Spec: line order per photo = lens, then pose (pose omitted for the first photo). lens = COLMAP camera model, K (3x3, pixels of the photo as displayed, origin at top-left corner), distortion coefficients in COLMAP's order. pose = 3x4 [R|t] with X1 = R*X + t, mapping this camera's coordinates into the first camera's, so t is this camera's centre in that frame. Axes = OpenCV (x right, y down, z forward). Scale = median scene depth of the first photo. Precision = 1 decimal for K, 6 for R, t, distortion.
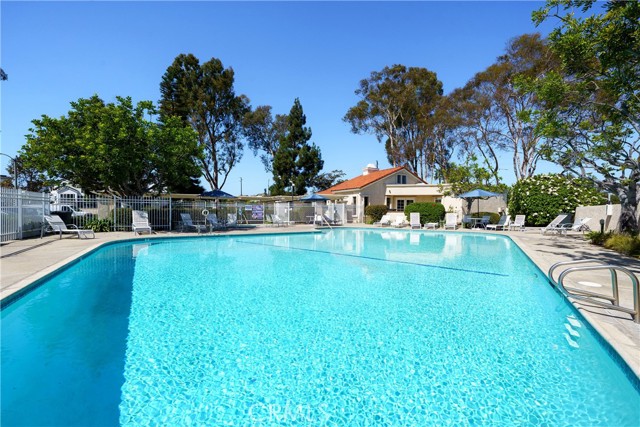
lens RADIAL K [[251.7, 0, 322.1], [0, 251.7, 214.2], [0, 0, 1]] dist [-0.009757, 0.000081]
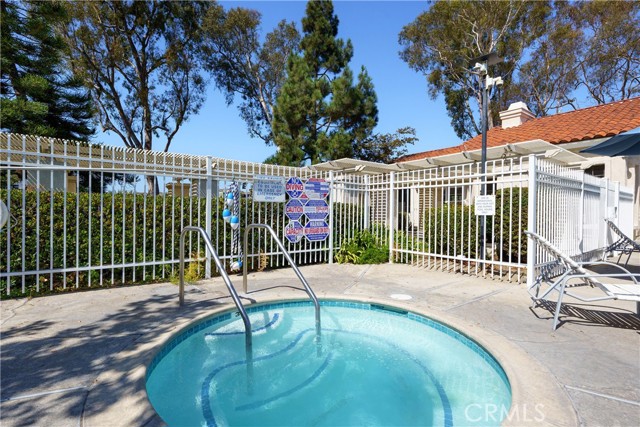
lens RADIAL K [[325.1, 0, 318.3], [0, 325.1, 213.5], [0, 0, 1]] dist [-0.004047, -0.000302]
pose [[0.998176, 0.009278, 0.059653, -0.127840], [-0.008286, 0.999824, -0.016853, -0.001389], [-0.059799, 0.016328, 0.998077, 0.352198]]
